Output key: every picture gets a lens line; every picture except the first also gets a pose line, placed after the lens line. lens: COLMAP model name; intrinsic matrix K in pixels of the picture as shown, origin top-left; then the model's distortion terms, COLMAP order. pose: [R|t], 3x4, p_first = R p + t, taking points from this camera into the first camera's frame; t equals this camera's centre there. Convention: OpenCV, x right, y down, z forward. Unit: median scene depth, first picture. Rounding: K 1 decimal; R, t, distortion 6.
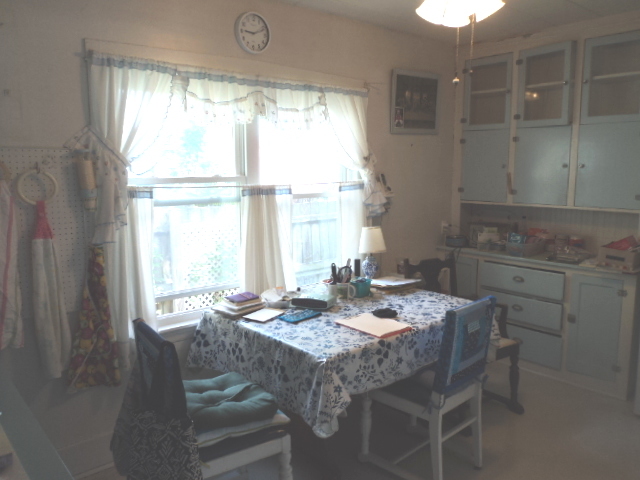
lens RADIAL K [[511.8, 0, 322.1], [0, 511.8, 238.5], [0, 0, 1]] dist [-0.012519, 0.004729]
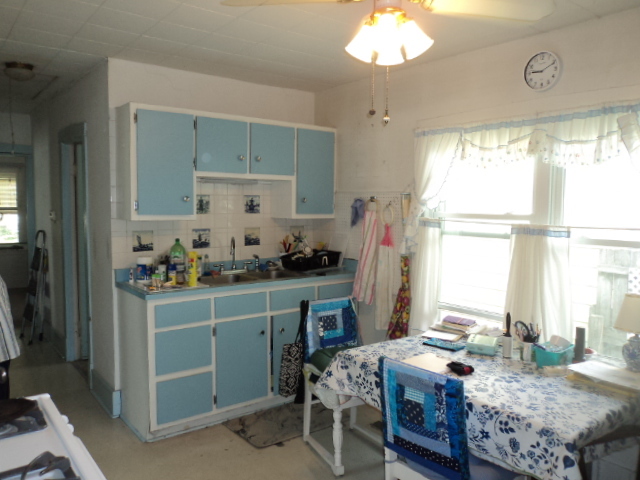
lens RADIAL K [[511.8, 0, 323.3], [0, 511.8, 240.8], [0, 0, 1]] dist [-0.012519, 0.004729]
pose [[-0.052464, 0.073389, -0.995922, 0.884457], [-0.154841, 0.984637, 0.080714, -0.093959], [0.986545, 0.158444, -0.040295, 0.671983]]
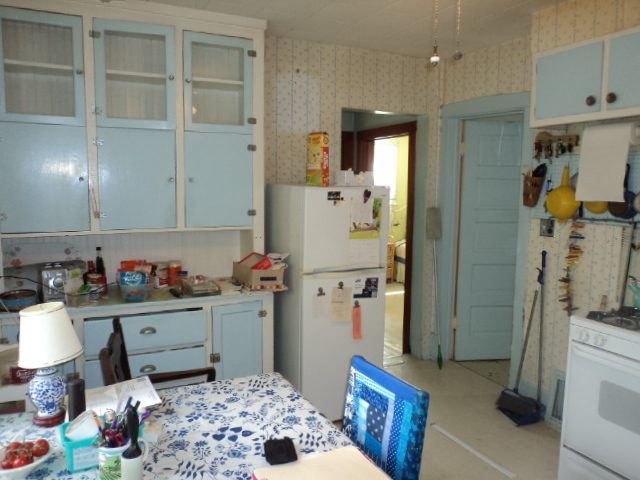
lens RADIAL K [[511.8, 0, 319.5], [0, 511.8, 239.7], [0, 0, 1]] dist [-0.012519, 0.004729]
pose [[0.258208, -0.107164, 0.960127, -0.321789], [0.123515, 0.989335, 0.077207, -0.100690], [-0.958161, 0.098655, 0.268690, 0.694983]]
